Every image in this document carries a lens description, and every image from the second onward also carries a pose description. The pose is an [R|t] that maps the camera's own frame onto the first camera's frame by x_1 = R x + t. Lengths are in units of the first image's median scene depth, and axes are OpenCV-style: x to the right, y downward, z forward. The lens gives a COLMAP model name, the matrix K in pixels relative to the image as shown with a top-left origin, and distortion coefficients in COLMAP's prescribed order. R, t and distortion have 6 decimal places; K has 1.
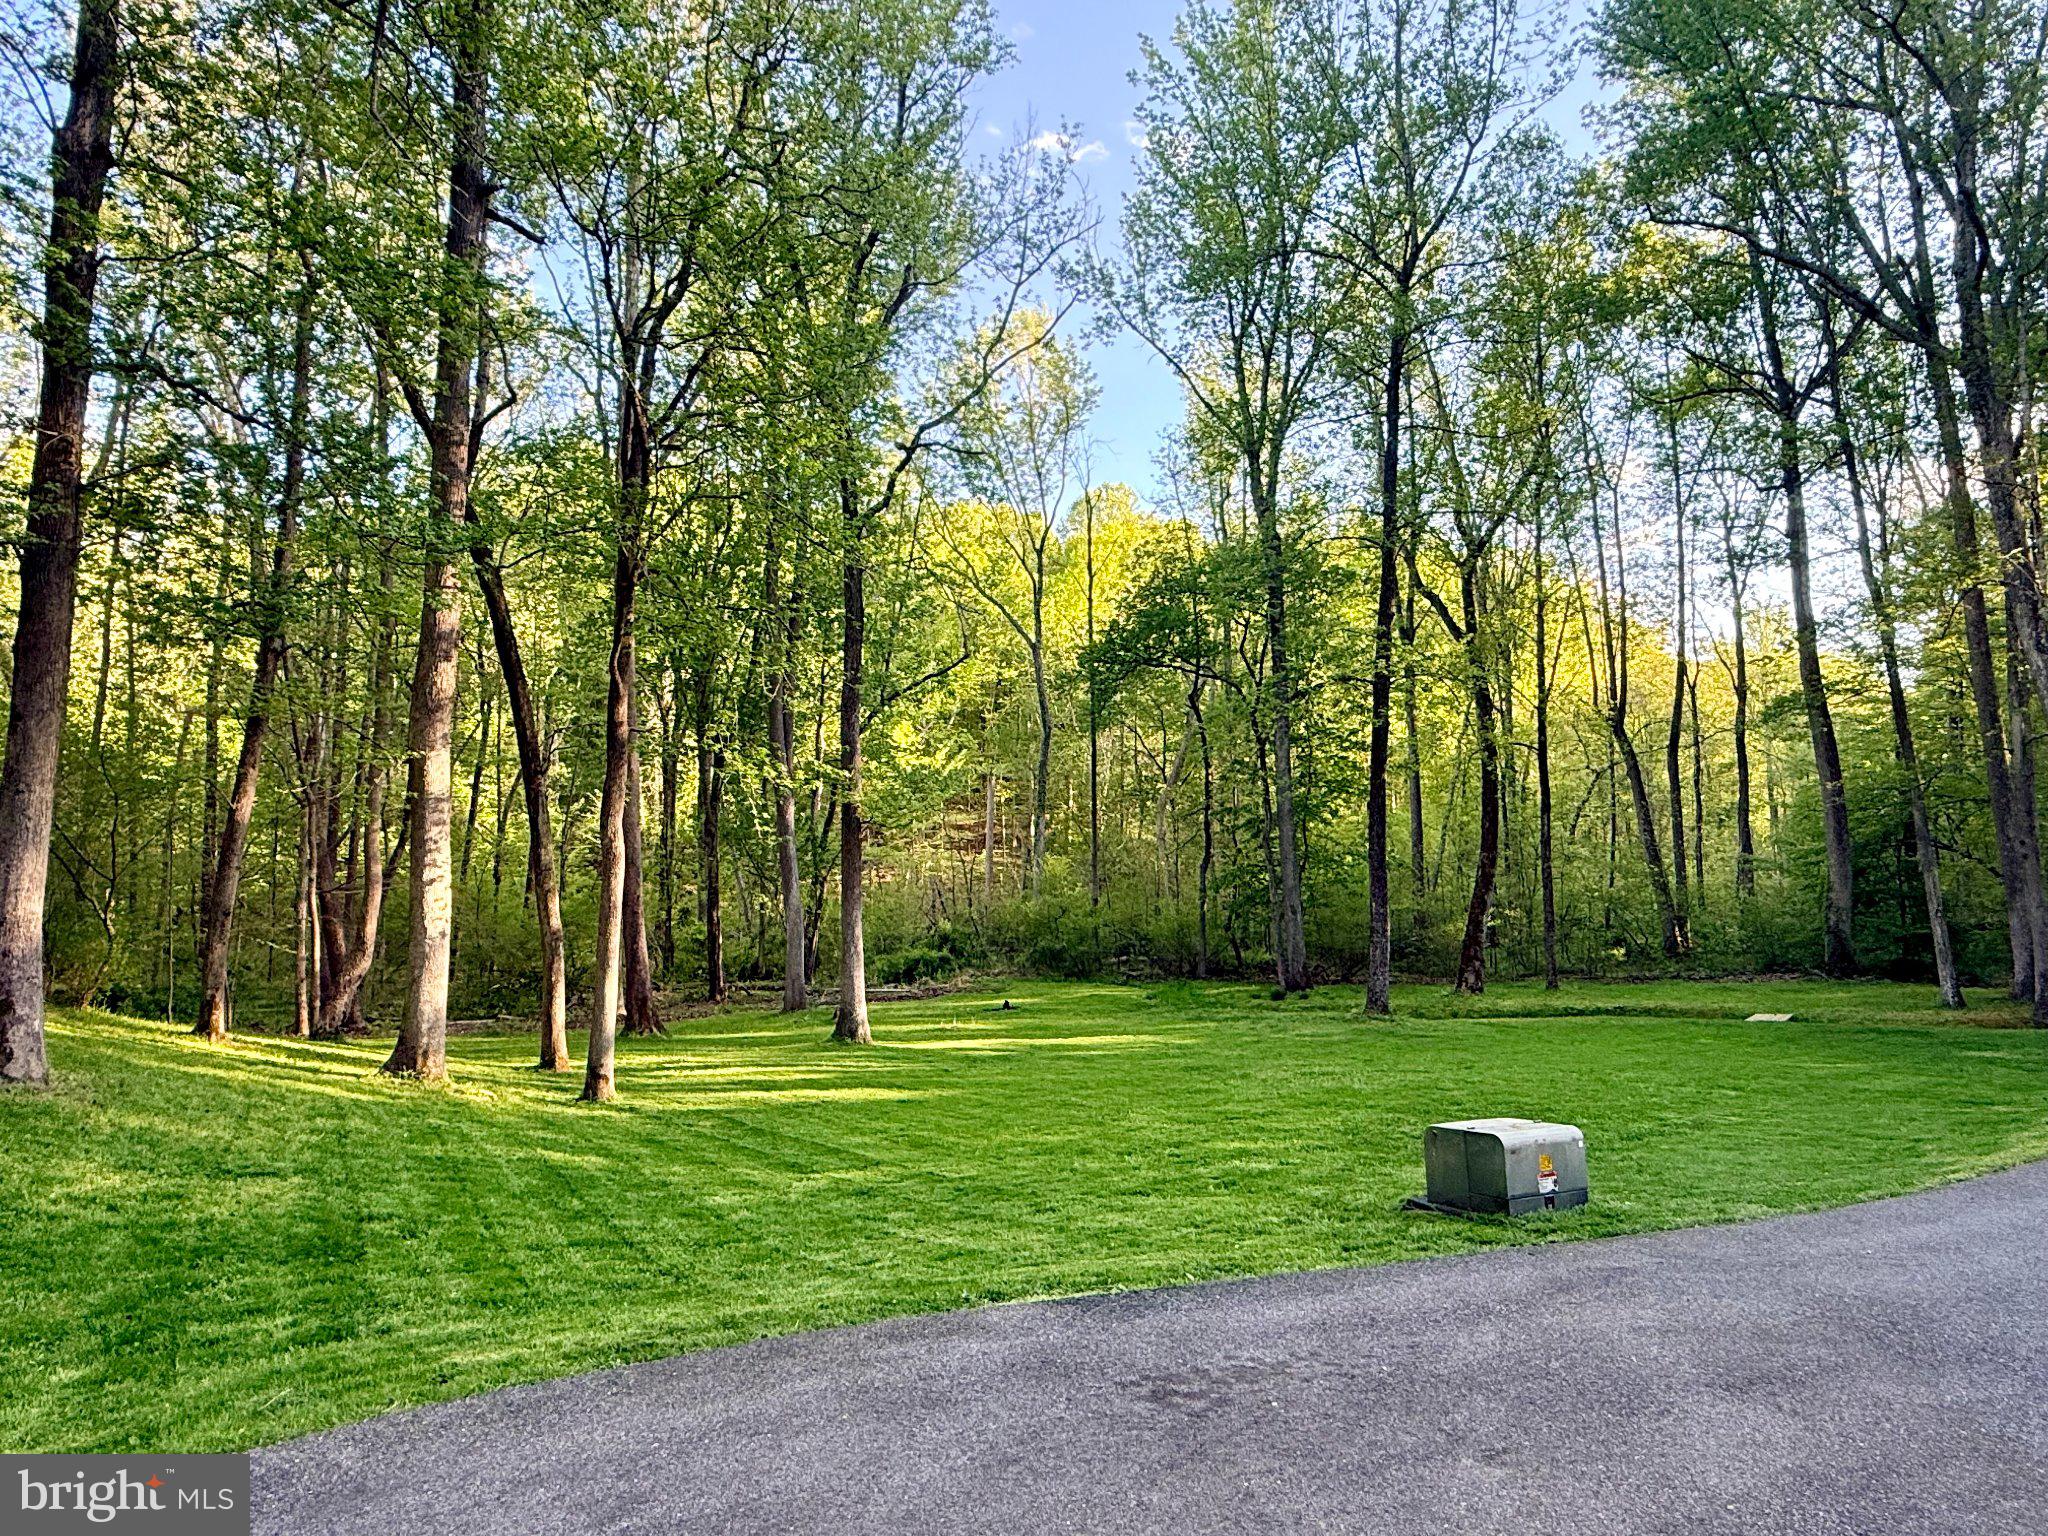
lens RADIAL K [[1274.6, 0, 1014.0], [0, 1274.6, 764.7], [0, 0, 1]] dist [0.000826, -0.000476]
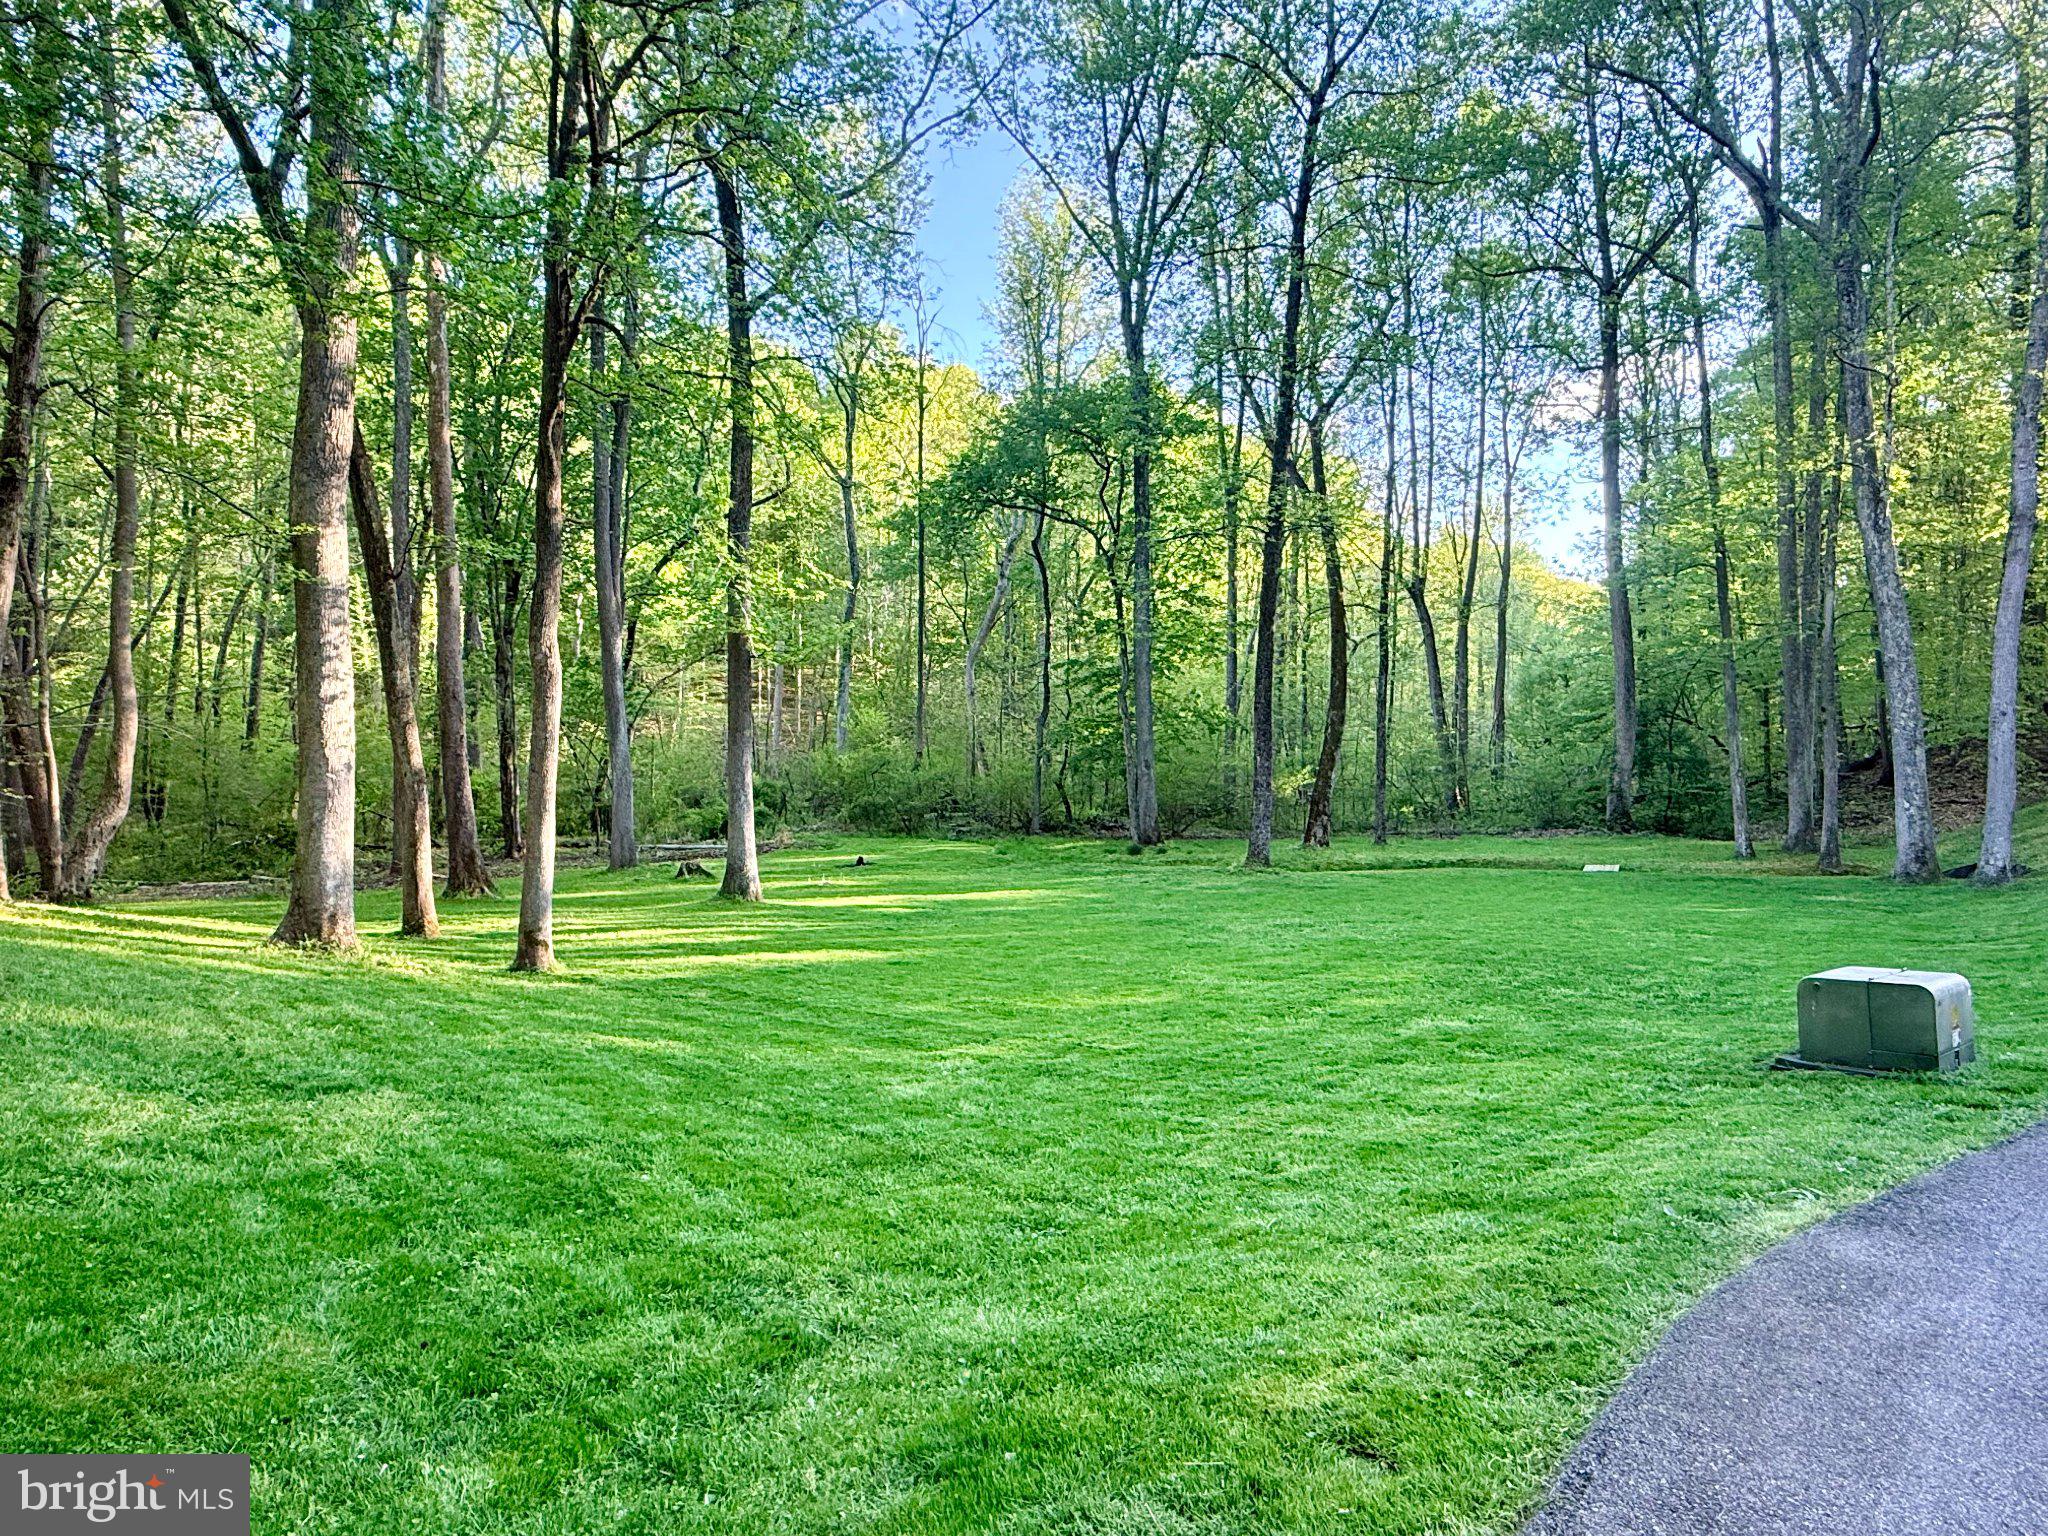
lens RADIAL K [[1274.6, 0, 1032.3], [0, 1274.6, 769.6], [0, 0, 1]] dist [0.000826, -0.000476]
pose [[0.973246, 0.011919, 0.229455, -0.118694], [-0.037467, 0.993520, 0.107307, 0.019297], [-0.226689, -0.113033, 0.967386, 0.082753]]
